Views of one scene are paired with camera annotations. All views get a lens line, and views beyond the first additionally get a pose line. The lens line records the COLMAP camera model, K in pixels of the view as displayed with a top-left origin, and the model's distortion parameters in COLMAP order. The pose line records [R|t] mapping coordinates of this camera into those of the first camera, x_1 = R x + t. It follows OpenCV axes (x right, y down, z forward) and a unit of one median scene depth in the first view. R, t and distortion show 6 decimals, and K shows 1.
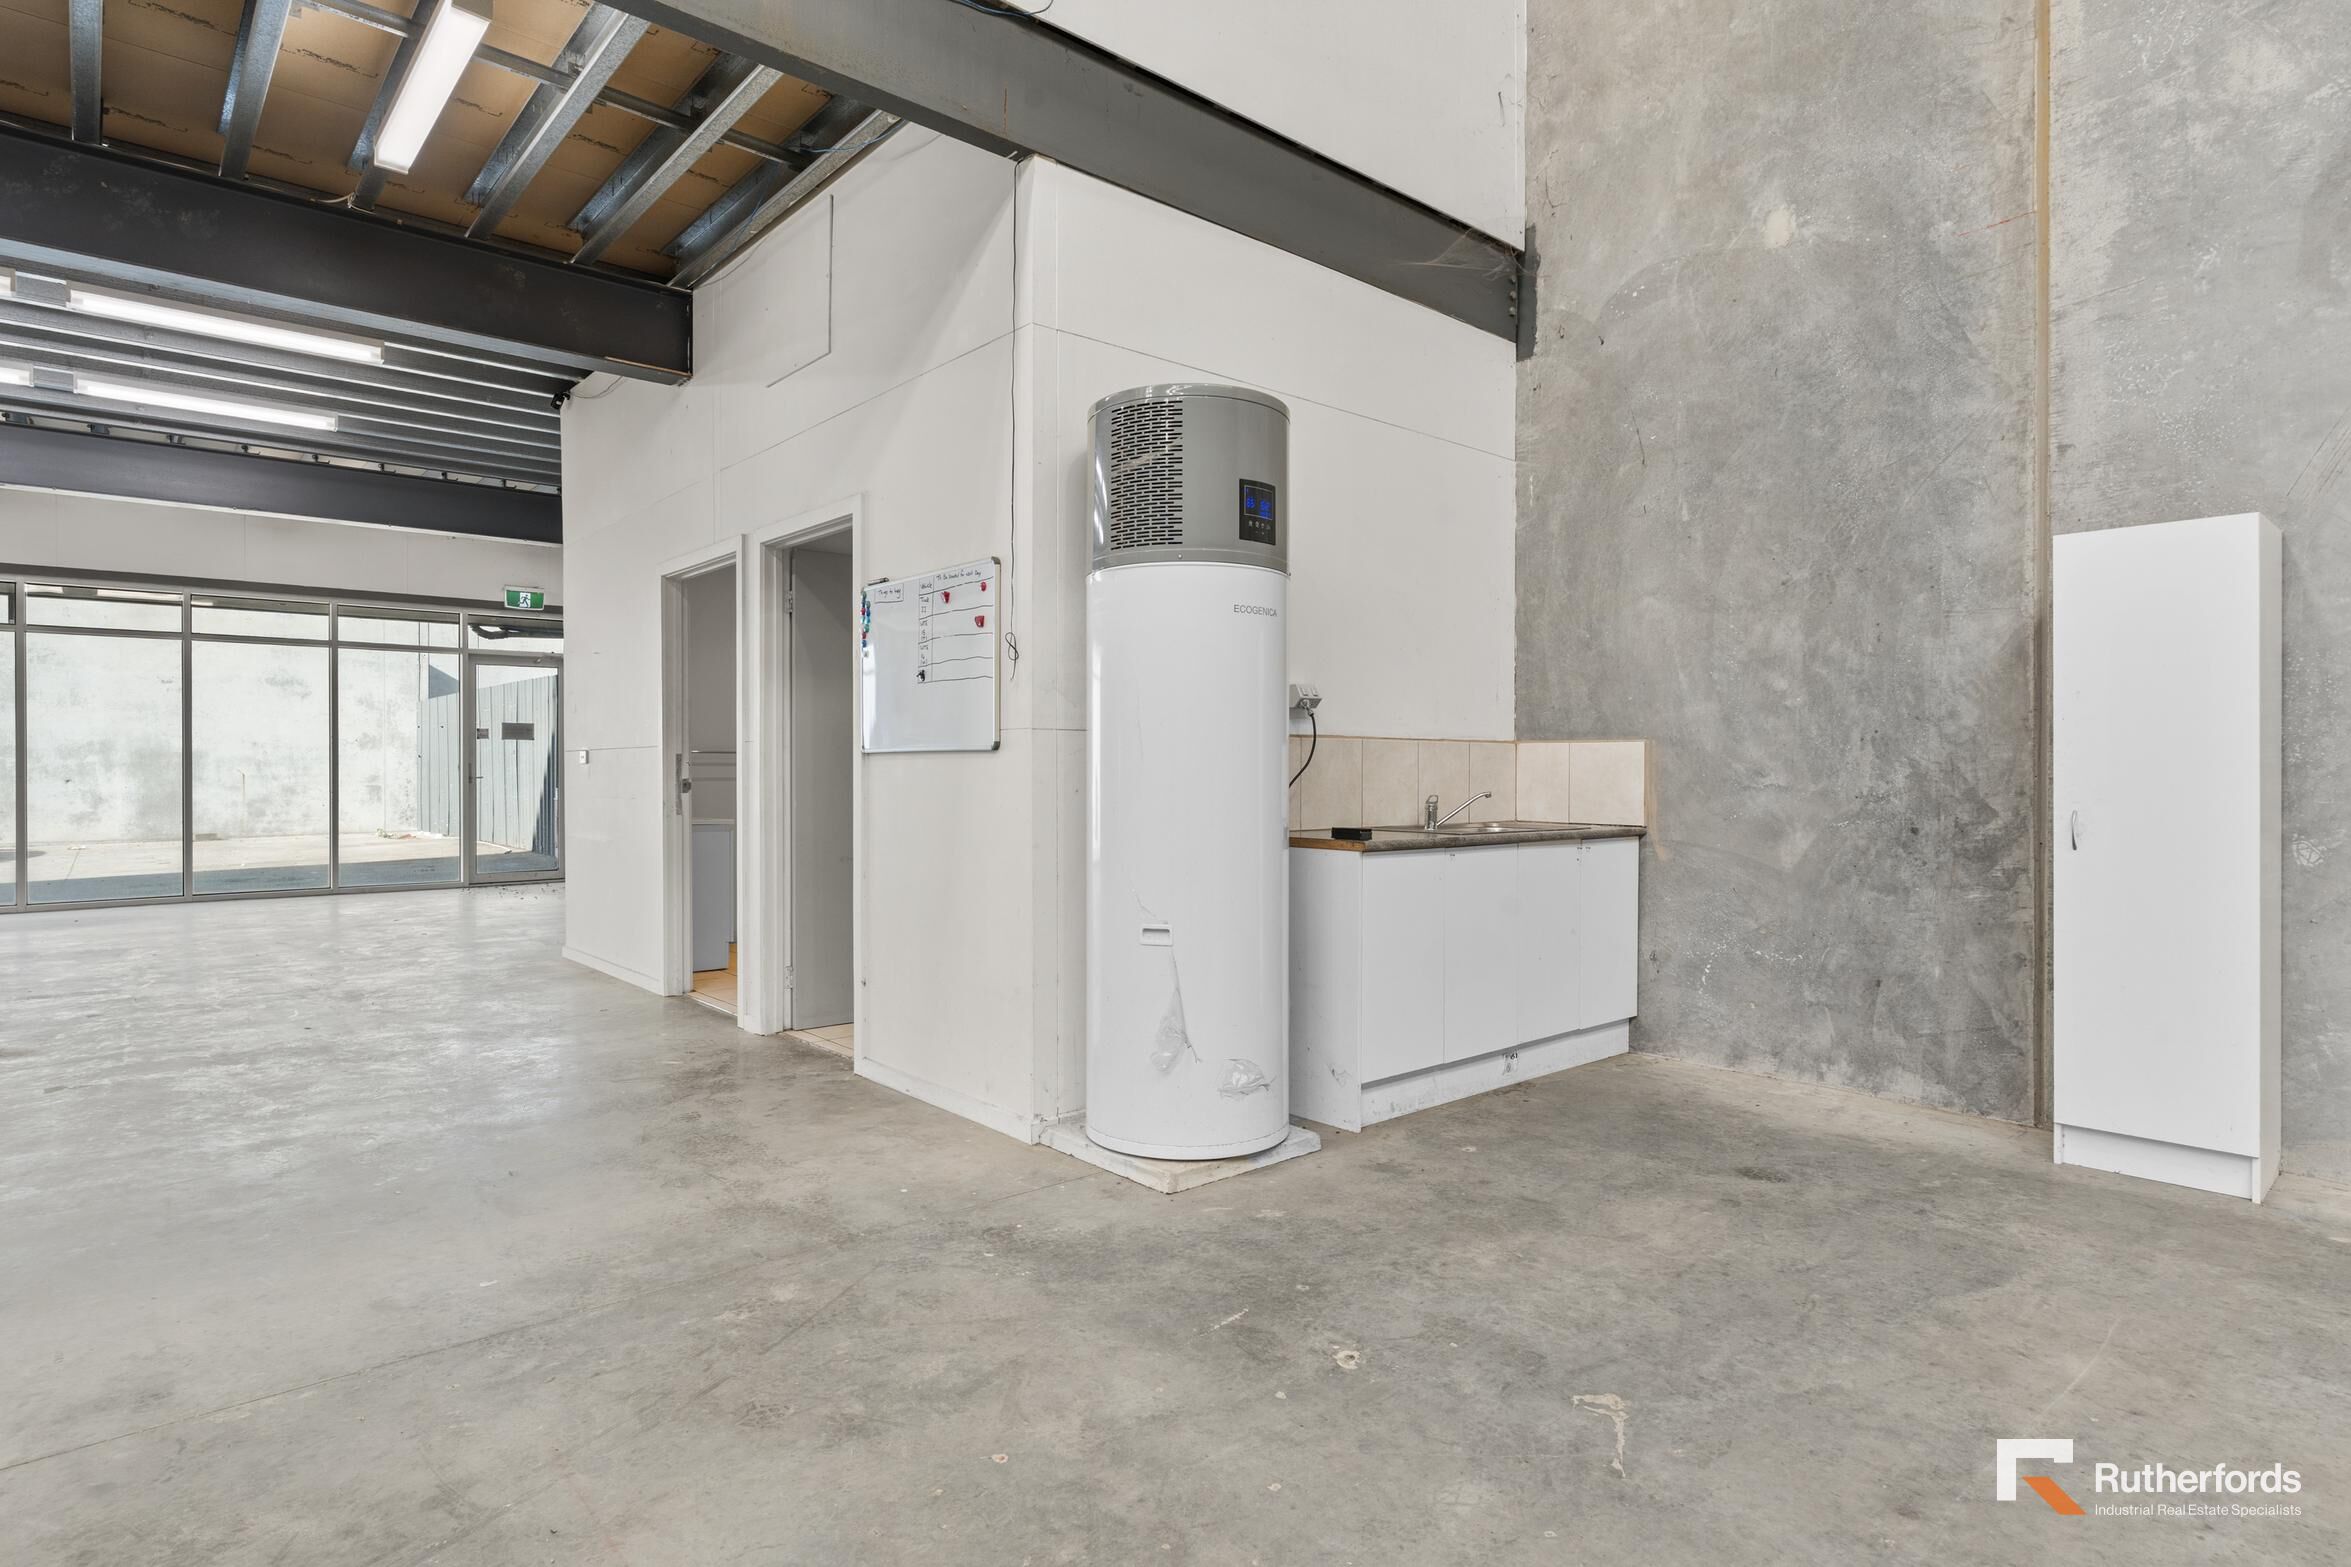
lens RADIAL K [[1244.8, 0, 1188.0], [0, 1244.8, 780.6], [0, 0, 1]] dist [-0.006931, -0.000498]
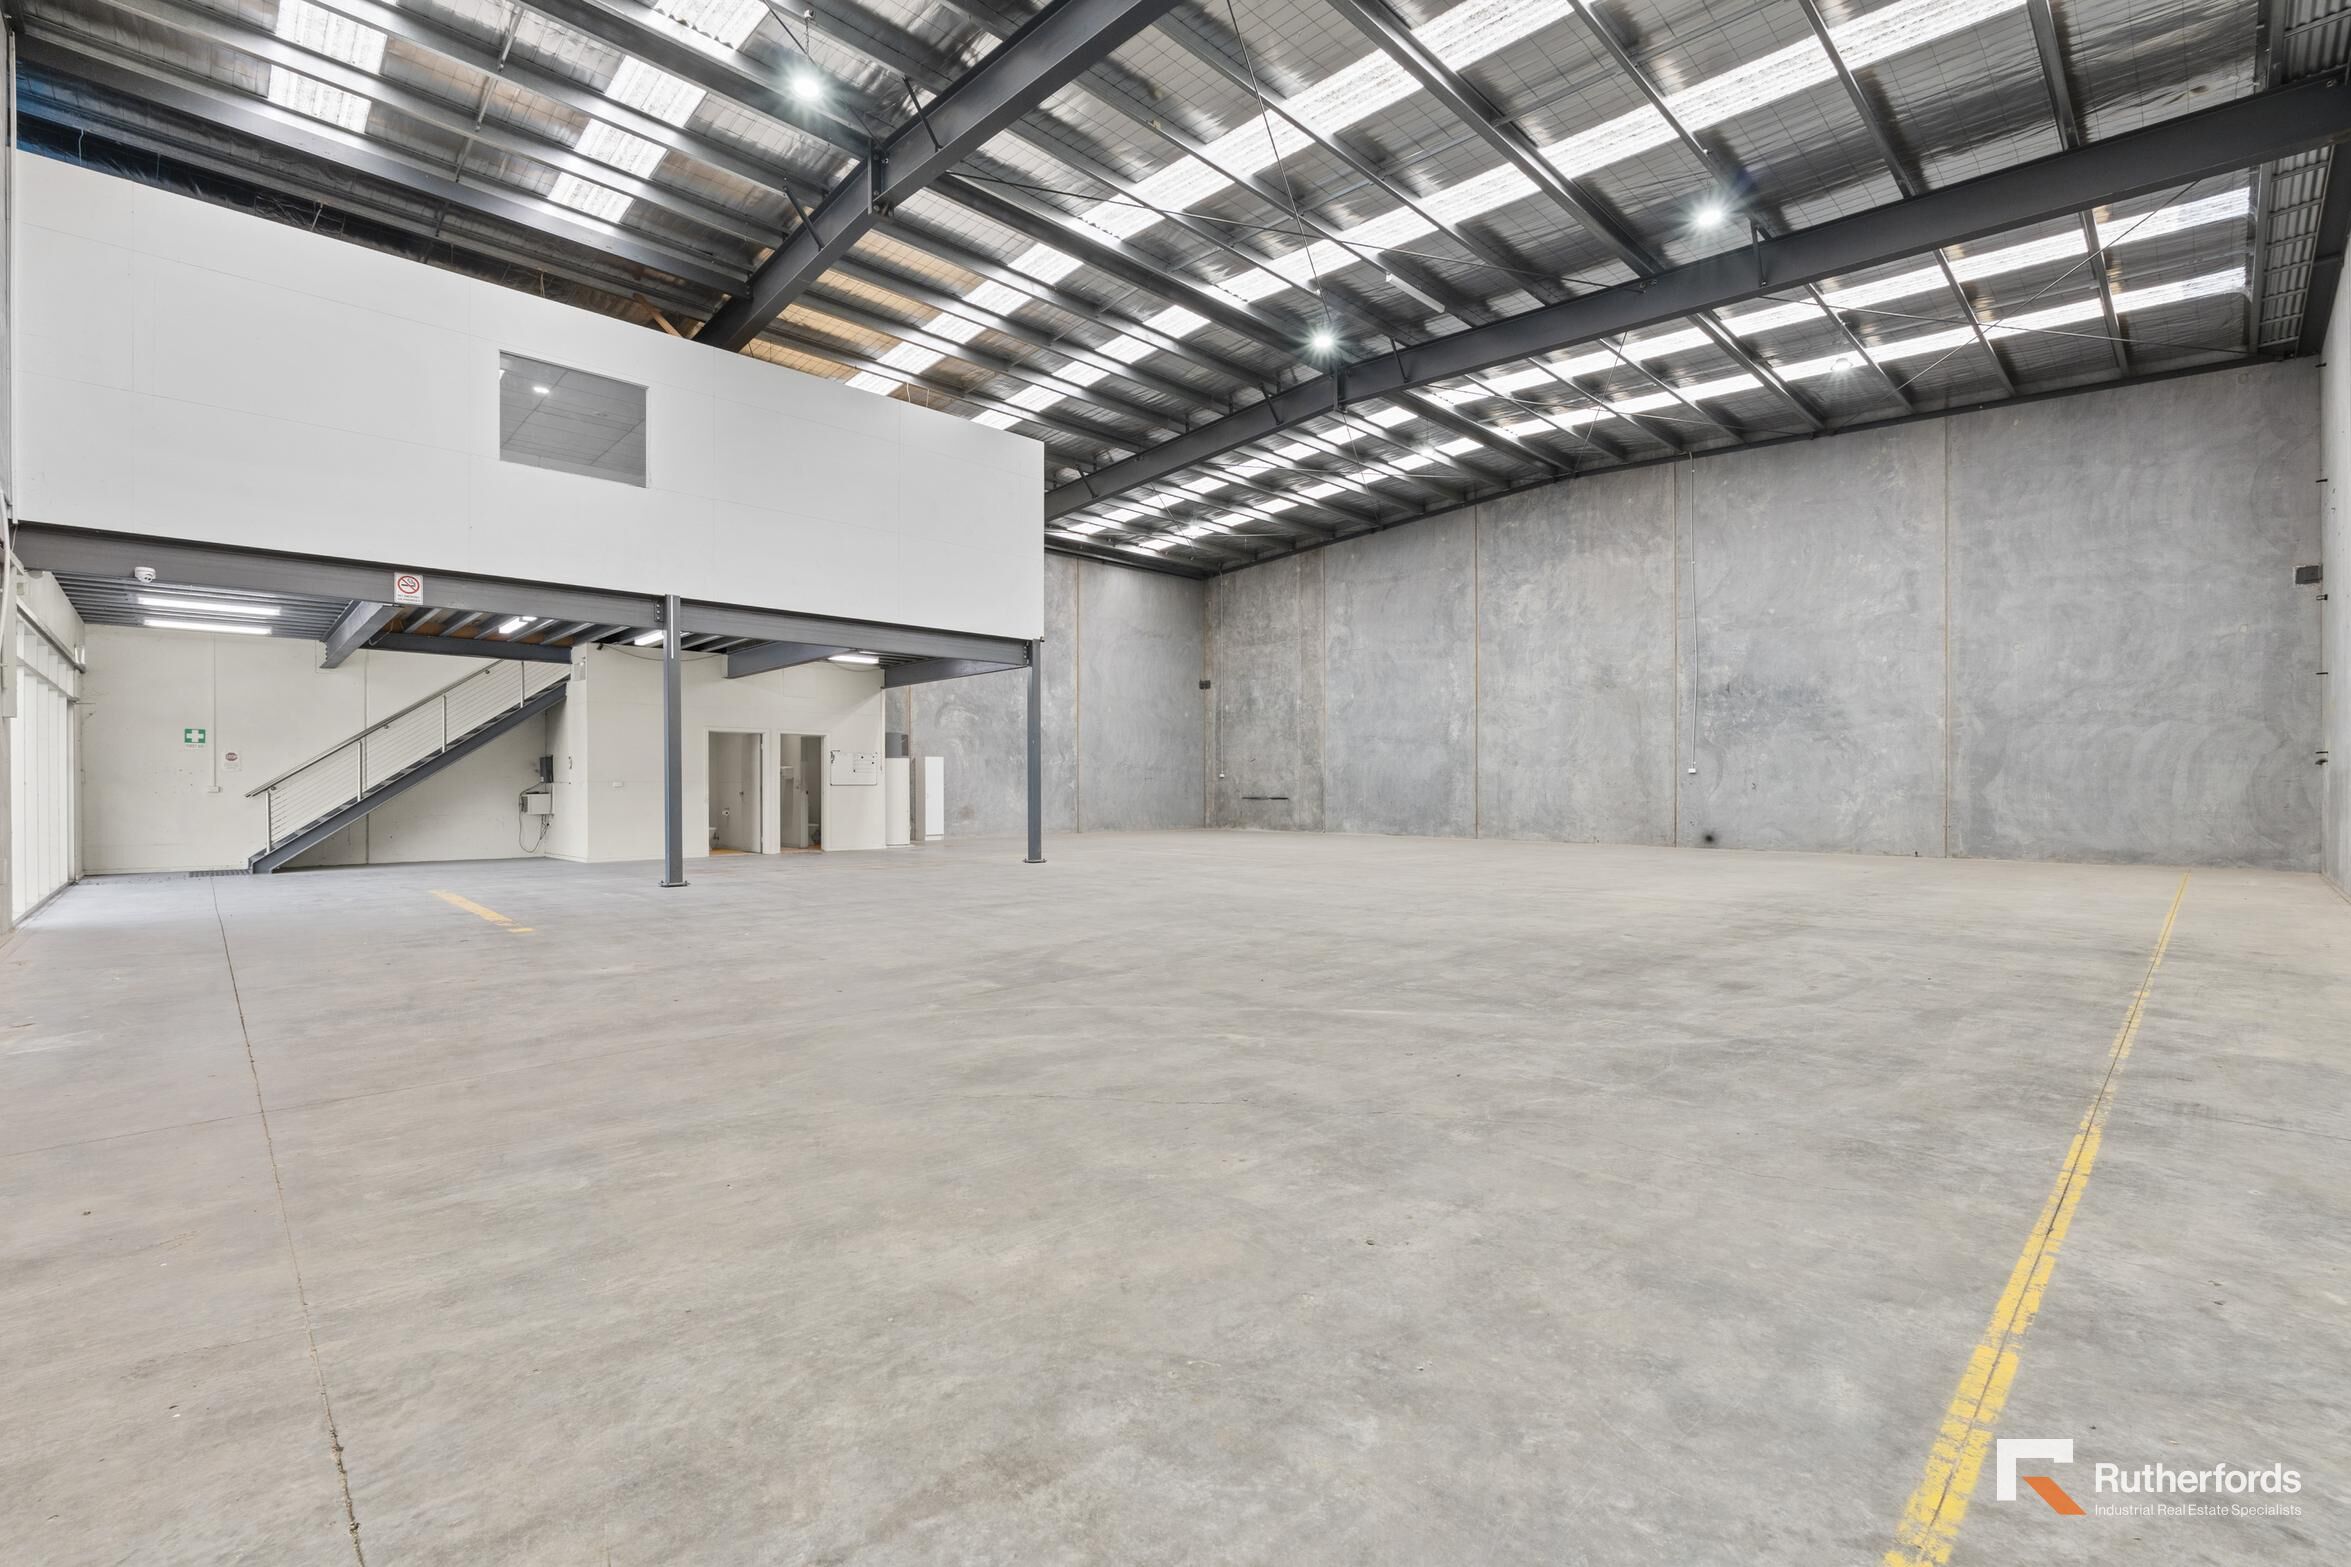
lens RADIAL K [[1047.1, 0, 1175.9], [0, 1047.1, 767.4], [0, 0, 1]] dist [-0.001459, -0.000748]
pose [[-0.074548, 0.019306, 0.997031, -4.434146], [0.009349, 0.999782, -0.018660, -0.000844], [-0.997174, 0.007930, -0.074712, -0.026498]]
